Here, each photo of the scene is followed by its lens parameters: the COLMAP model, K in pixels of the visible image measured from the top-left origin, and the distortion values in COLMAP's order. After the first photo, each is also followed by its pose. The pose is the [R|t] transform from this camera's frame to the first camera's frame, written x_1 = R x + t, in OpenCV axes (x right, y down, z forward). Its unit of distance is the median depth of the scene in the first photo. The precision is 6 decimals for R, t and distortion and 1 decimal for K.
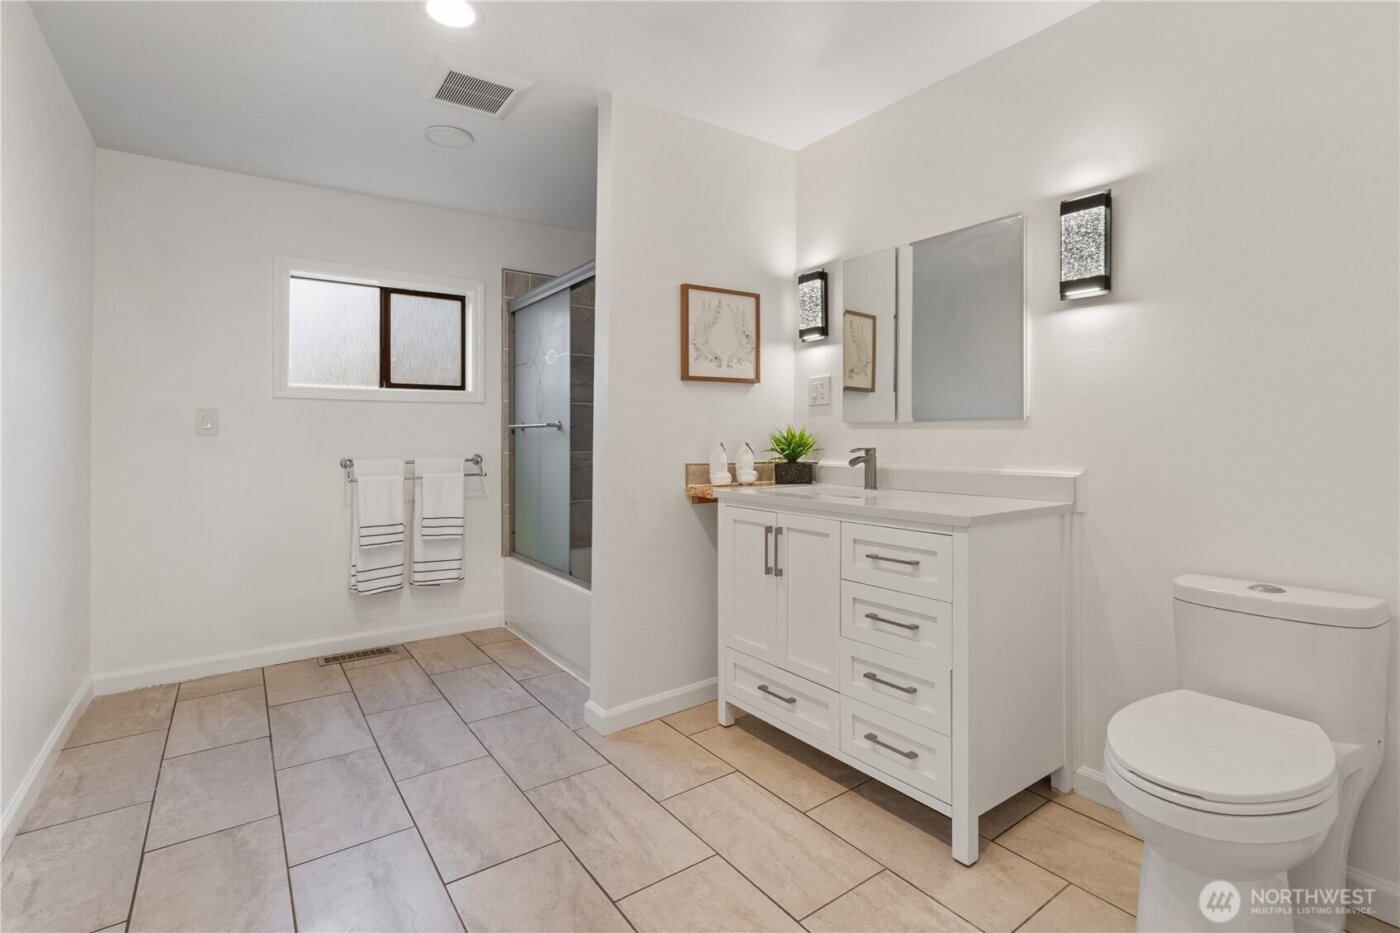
lens RADIAL K [[641.3, 0, 694.1], [0, 641.3, 437.8], [0, 0, 1]] dist [0.002554, 0.000415]
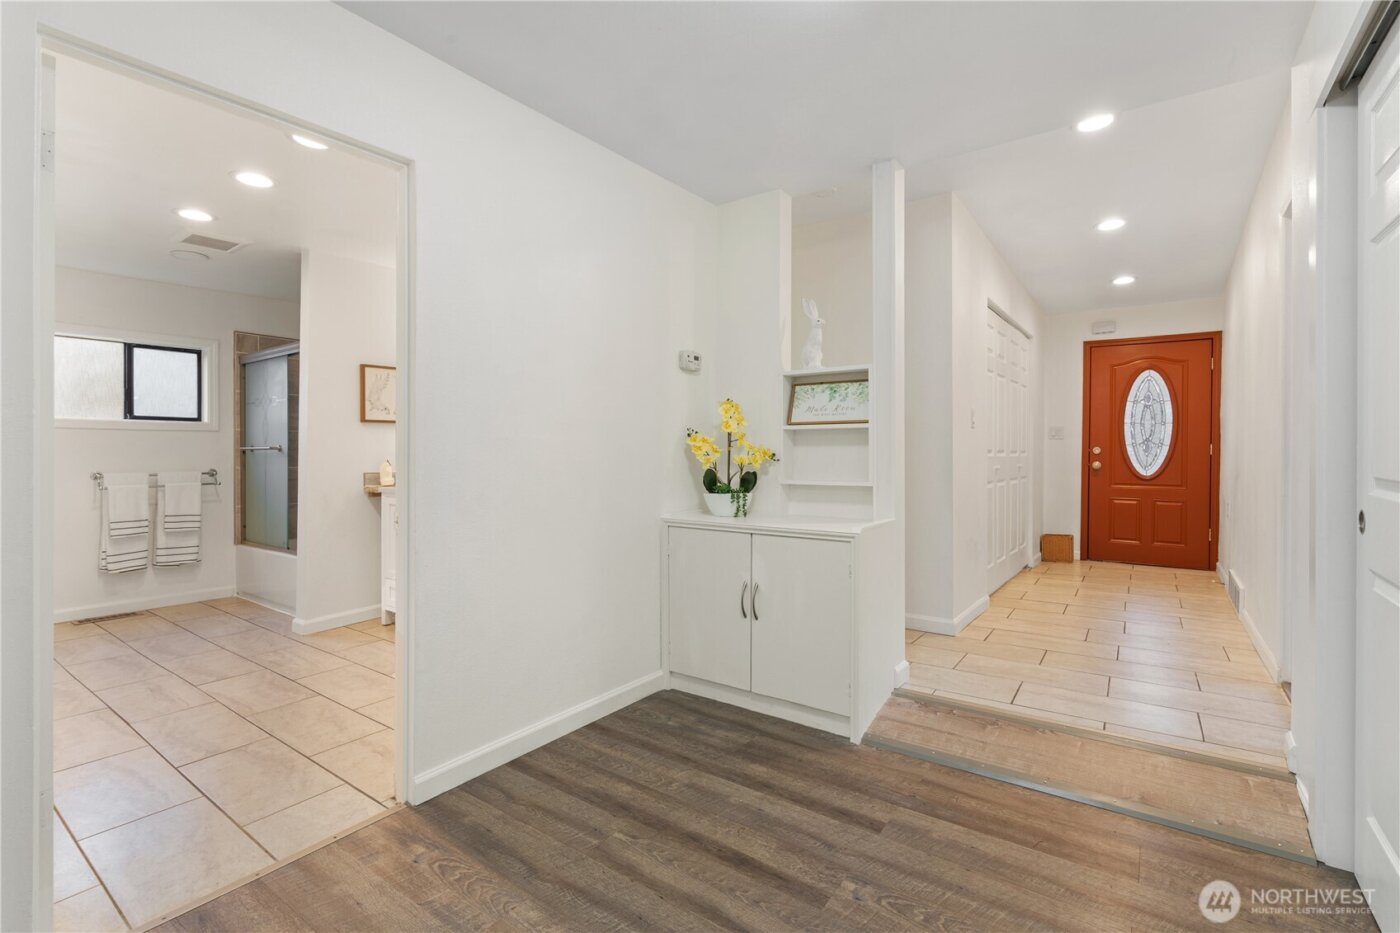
lens RADIAL K [[641.3, 0, 699.5], [0, 641.3, 458.4], [0, 0, 1]] dist [0.002554, 0.000415]
pose [[0.947284, -0.001351, 0.320393, 0.216844], [0.000072, 0.999992, 0.004004, -0.002685], [-0.320396, -0.003770, 0.947276, -0.659472]]
